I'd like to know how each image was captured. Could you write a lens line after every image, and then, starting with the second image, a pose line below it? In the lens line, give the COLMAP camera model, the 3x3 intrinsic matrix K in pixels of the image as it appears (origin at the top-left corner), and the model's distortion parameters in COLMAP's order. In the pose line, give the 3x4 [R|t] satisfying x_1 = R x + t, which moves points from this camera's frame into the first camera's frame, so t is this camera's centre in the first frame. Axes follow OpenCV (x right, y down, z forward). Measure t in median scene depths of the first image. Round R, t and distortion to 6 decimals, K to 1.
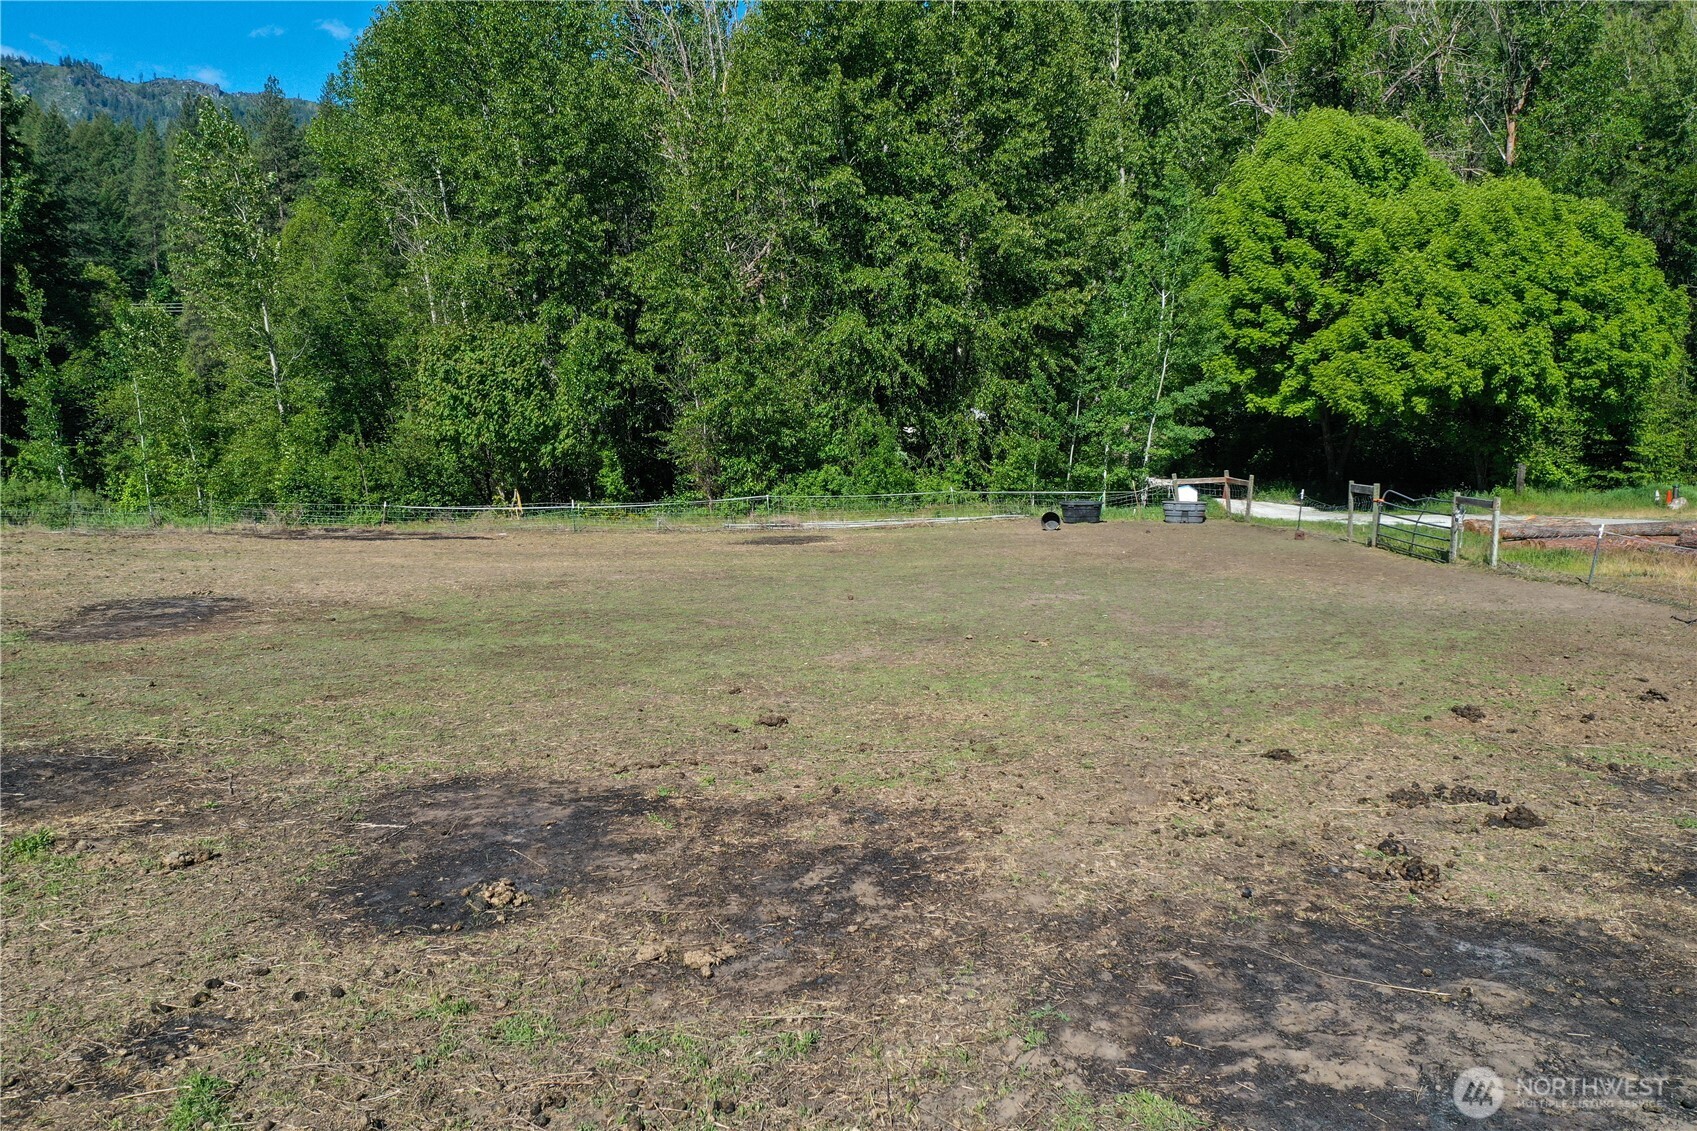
lens RADIAL K [[1340.5, 0, 852.6], [0, 1340.5, 563.3], [0, 0, 1]] dist [0.004179, -0.003611]
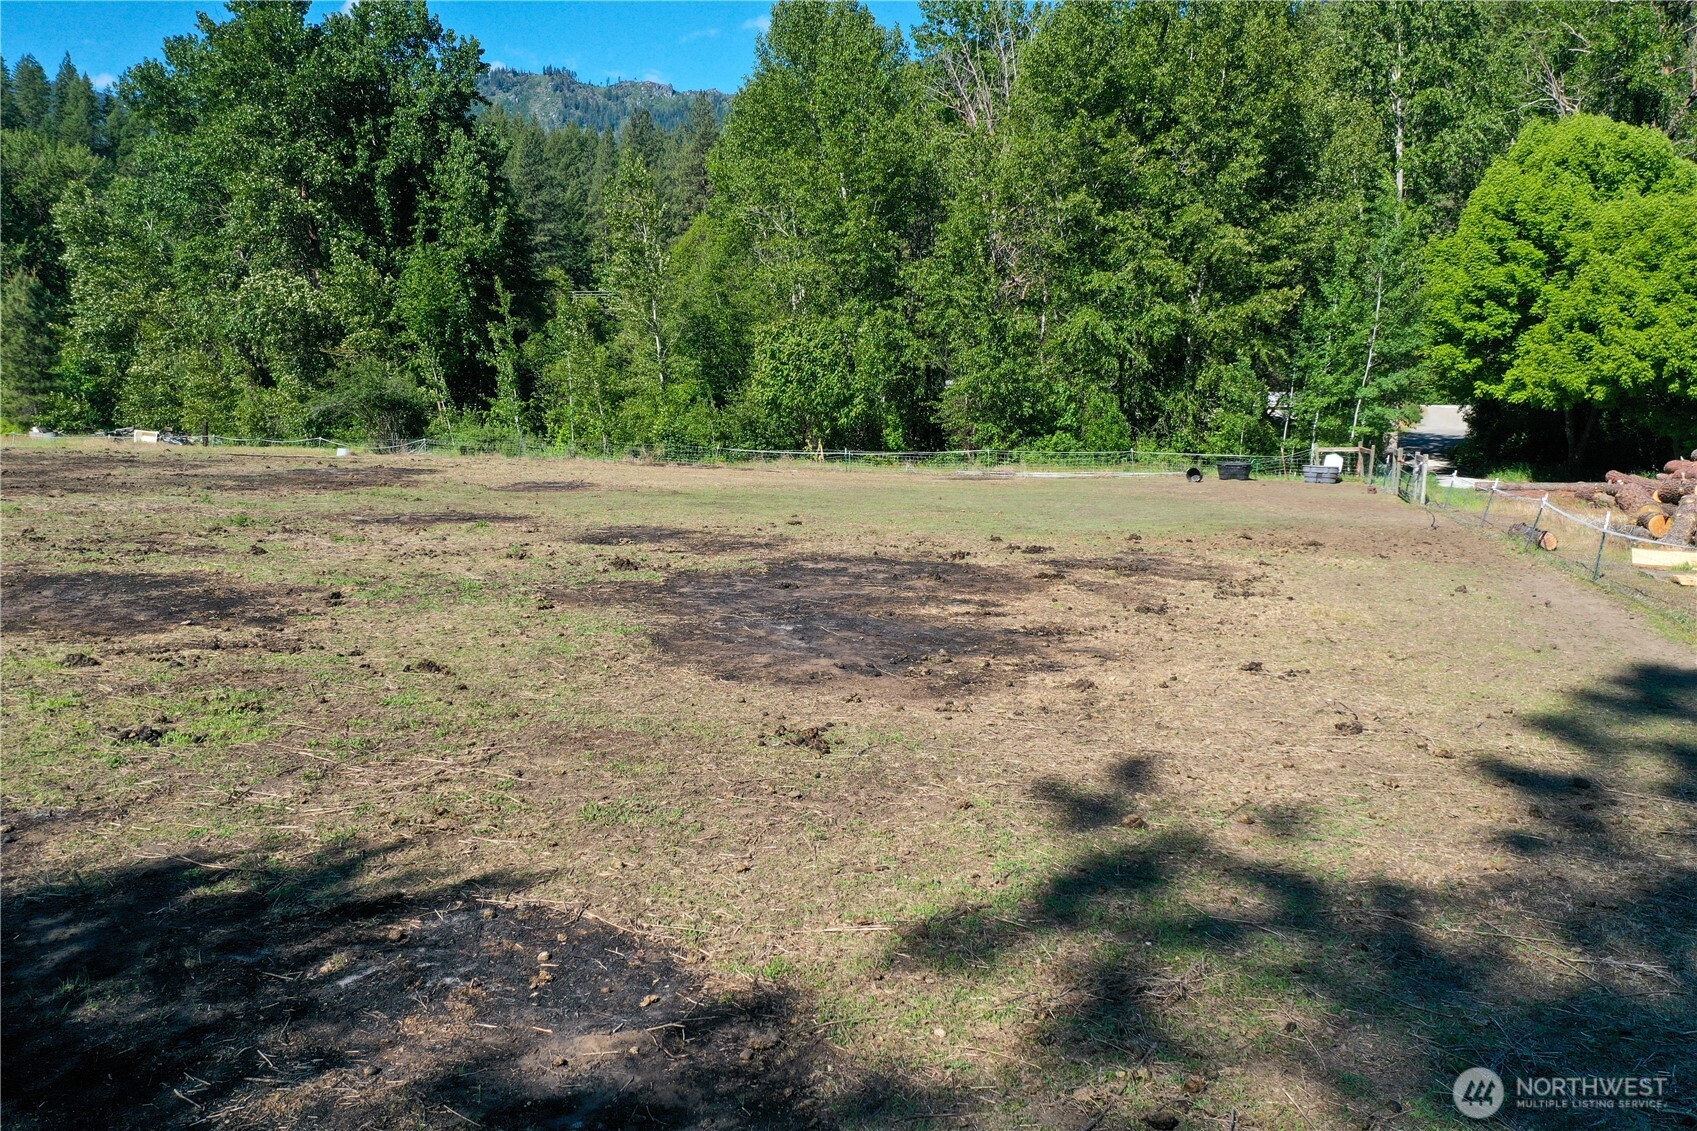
lens RADIAL K [[1340.5, 0, 843.3], [0, 1340.5, 568.4], [0, 0, 1]] dist [0.004179, -0.003611]
pose [[0.954474, 0.059188, -0.292363, 0.156600], [-0.054290, 0.998216, 0.024846, 0.033075], [0.293312, -0.007843, 0.955985, -0.243466]]
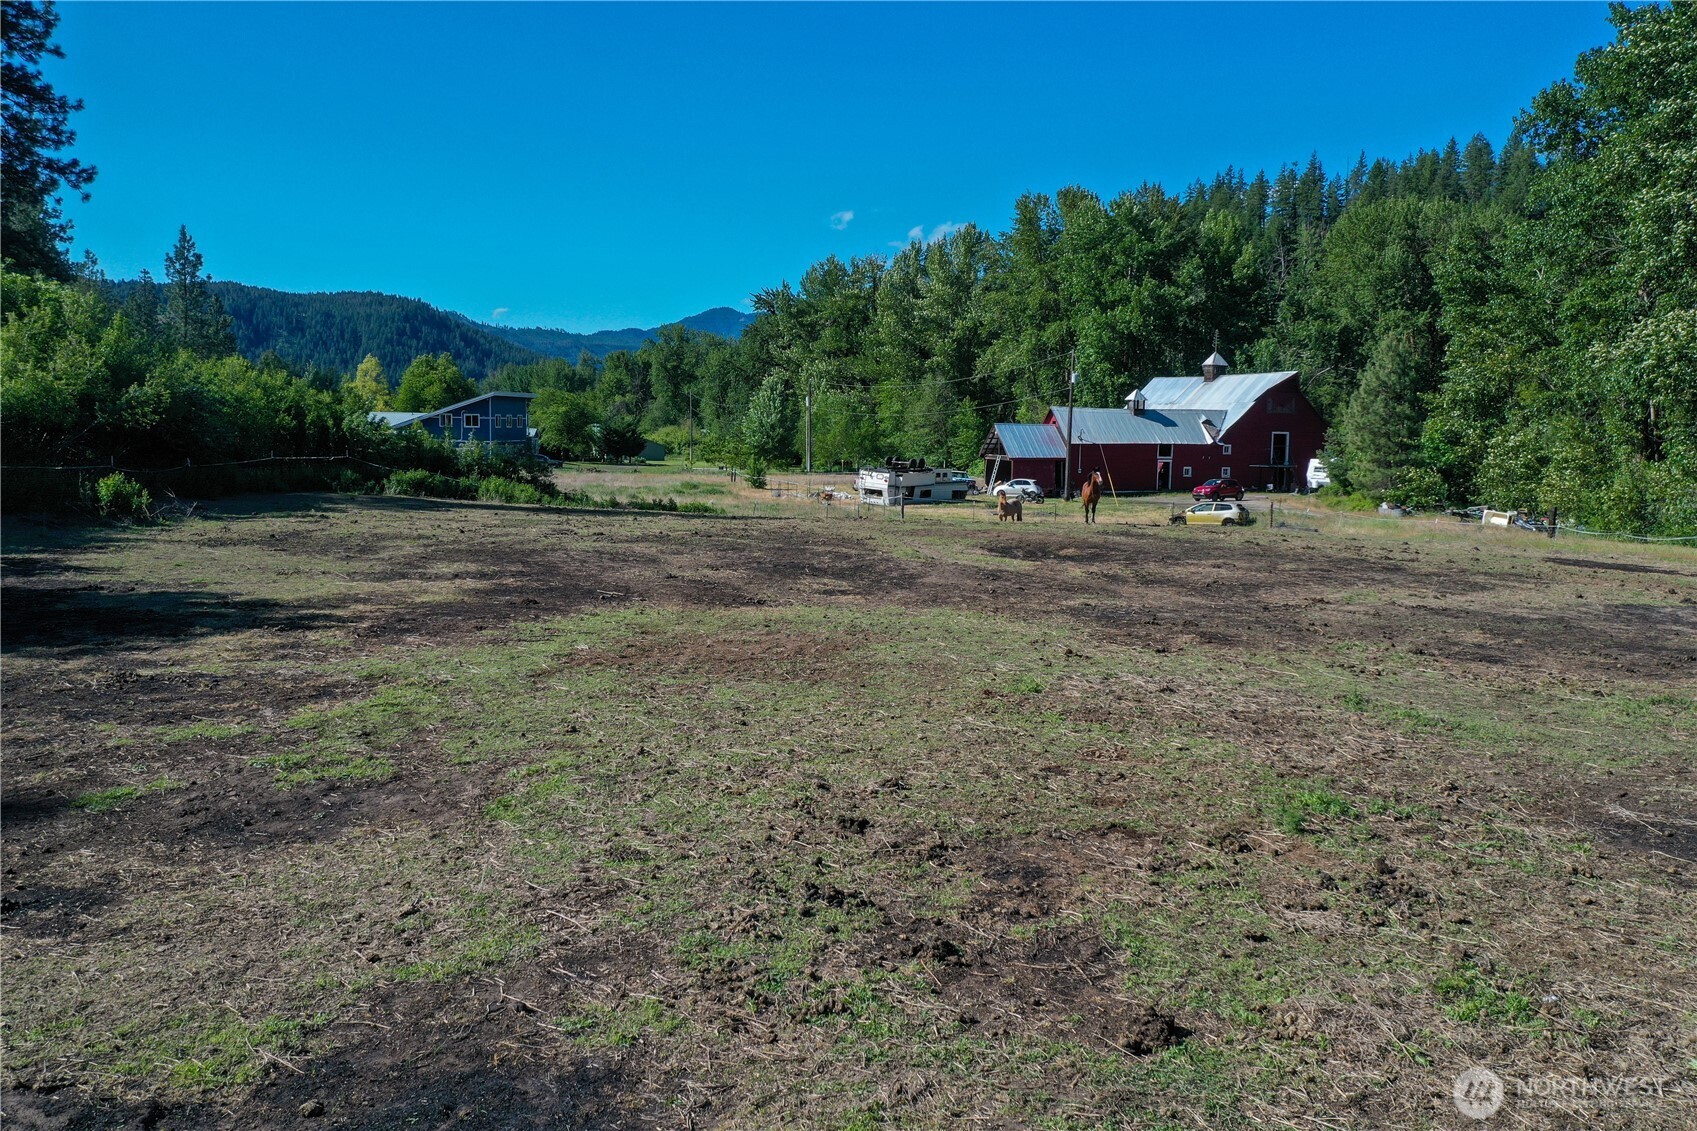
lens RADIAL K [[1340.5, 0, 850.3], [0, 1340.5, 576.2], [0, 0, 1]] dist [0.004179, -0.003611]
pose [[0.298966, 0.106190, -0.948337, -0.037085], [-0.119038, 0.990177, 0.073347, -0.008804], [0.946810, 0.090960, 0.308670, 0.049063]]
